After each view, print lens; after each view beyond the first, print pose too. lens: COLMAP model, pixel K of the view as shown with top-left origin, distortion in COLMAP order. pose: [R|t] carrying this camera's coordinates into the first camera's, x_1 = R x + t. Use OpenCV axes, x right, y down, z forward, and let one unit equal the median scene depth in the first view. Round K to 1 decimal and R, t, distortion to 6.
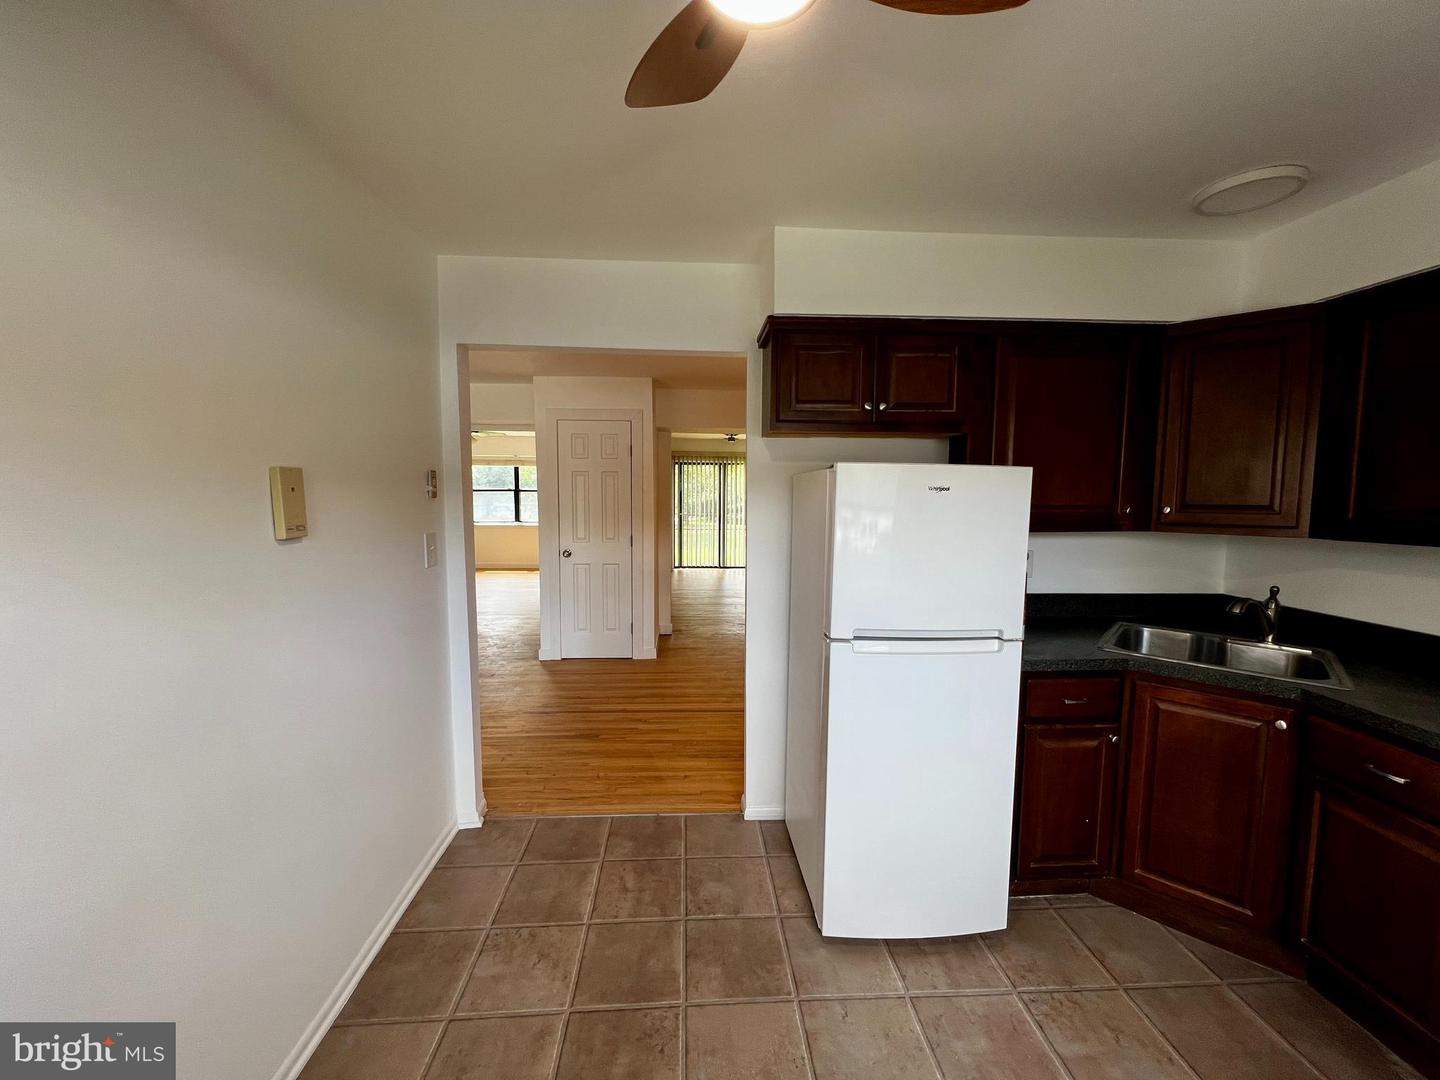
lens RADIAL K [[575.2, 0, 717.8], [0, 575.2, 537.4], [0, 0, 1]] dist [-0.000815, 0.000280]
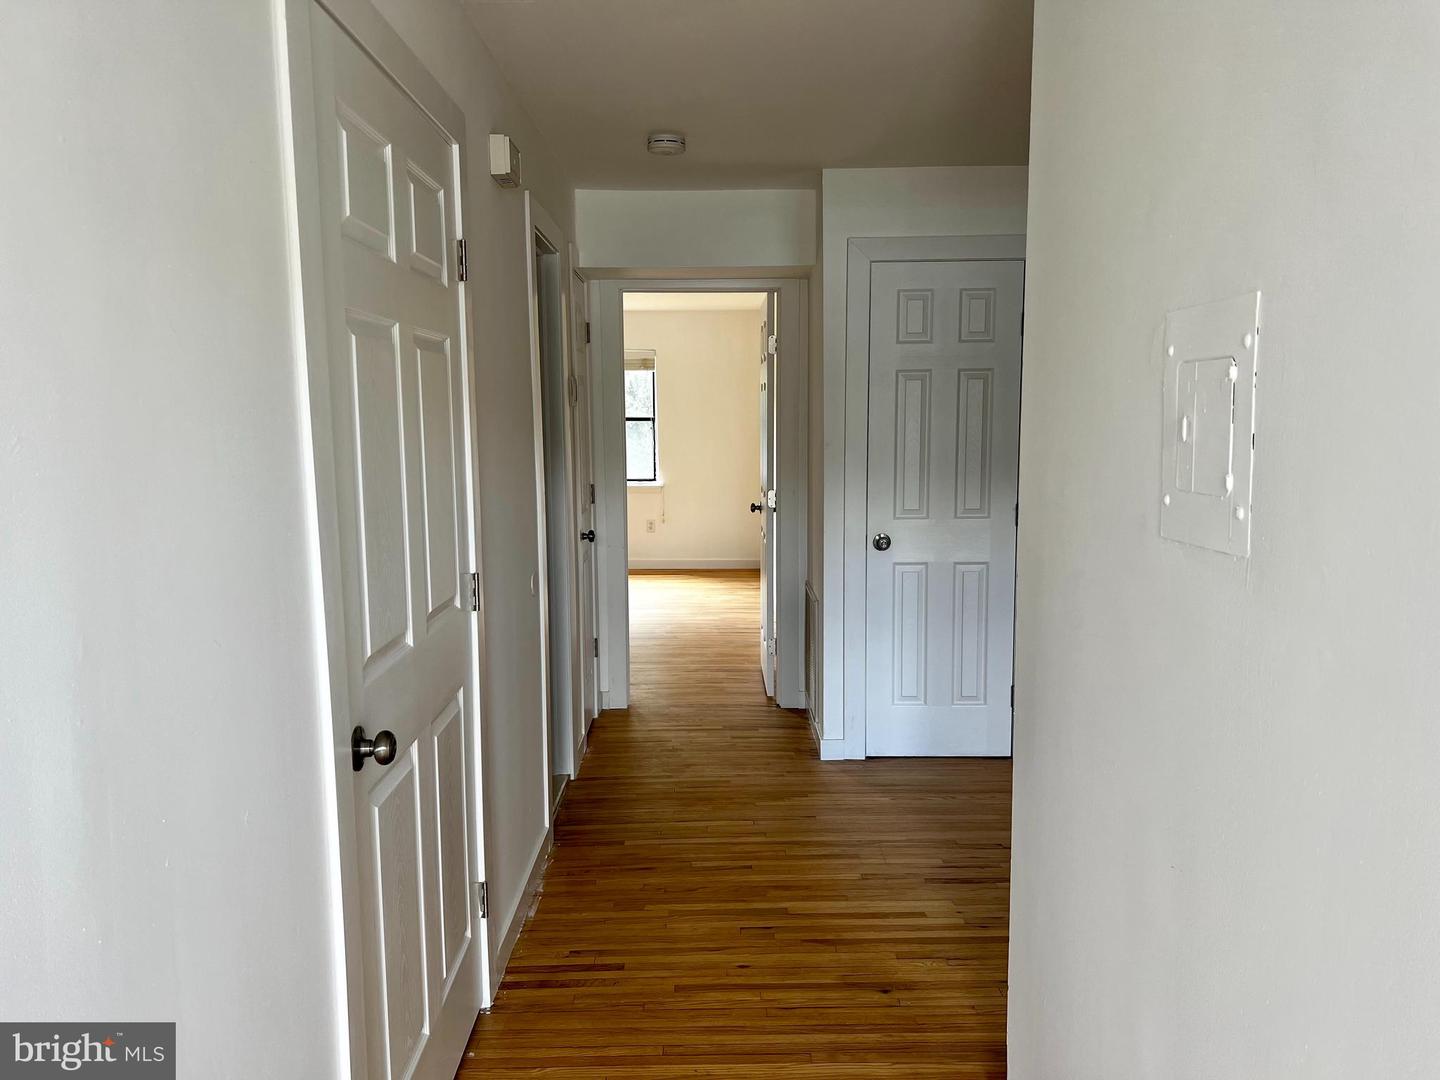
lens RADIAL K [[1073.5, 0, 718.2], [0, 1073.5, 549.5], [0, 0, 1]] dist [0.060410, -0.080968]
pose [[0.998588, -0.010566, -0.052066, -0.809092], [0.012710, 0.999077, 0.041030, -0.009885], [0.051585, -0.041634, 0.997800, 0.206216]]
